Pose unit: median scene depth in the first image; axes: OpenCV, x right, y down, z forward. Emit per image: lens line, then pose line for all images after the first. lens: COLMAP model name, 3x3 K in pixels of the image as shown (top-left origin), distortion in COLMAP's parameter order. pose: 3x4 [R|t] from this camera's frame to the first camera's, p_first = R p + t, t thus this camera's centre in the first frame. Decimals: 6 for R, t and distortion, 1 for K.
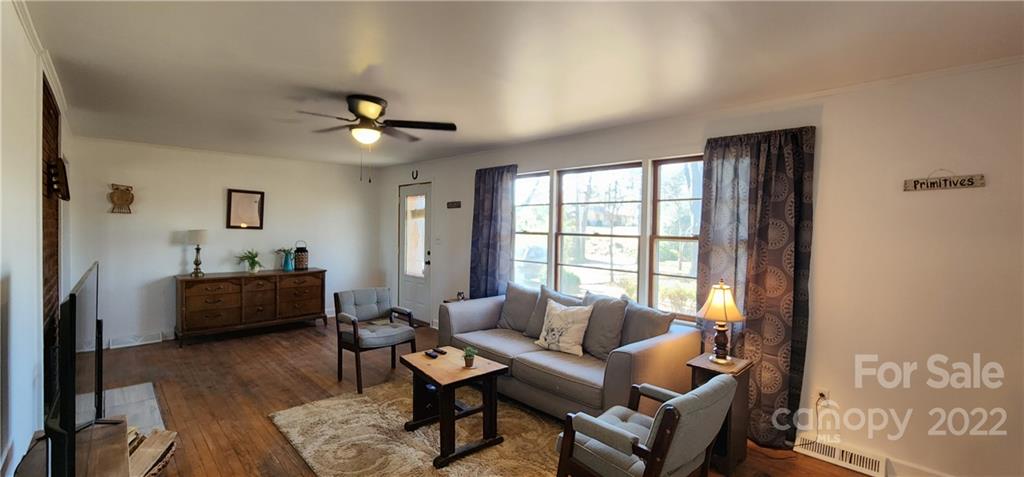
lens RADIAL K [[420.2, 0, 515.0], [0, 420.2, 234.7], [0, 0, 1]] dist [-0.008486, 0.000407]
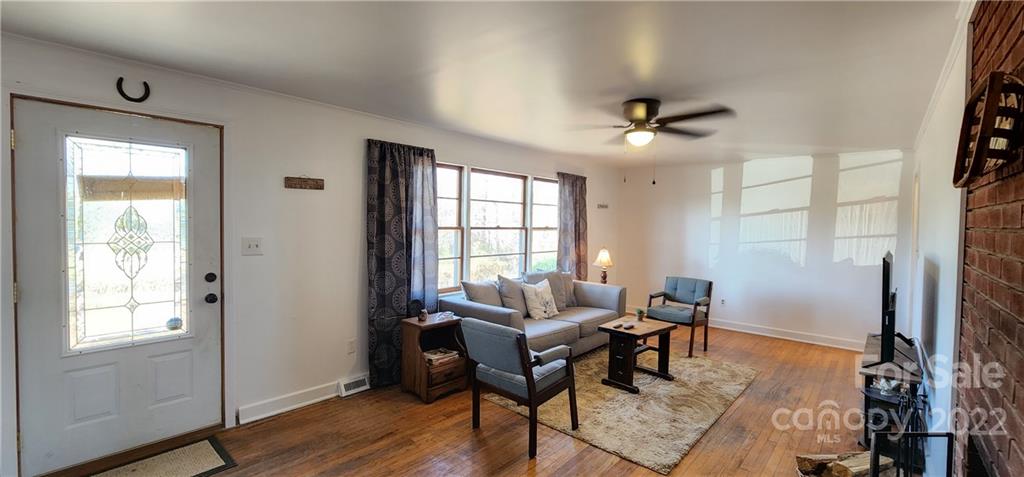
lens RADIAL K [[420.2, 0, 515.0], [0, 420.2, 234.7], [0, 0, 1]] dist [-0.008486, 0.000407]
pose [[-0.073088, -0.041419, 0.996465, -0.965860], [0.006056, 0.999100, 0.041973, -0.029437], [-0.997307, 0.009102, -0.072771, 0.976396]]
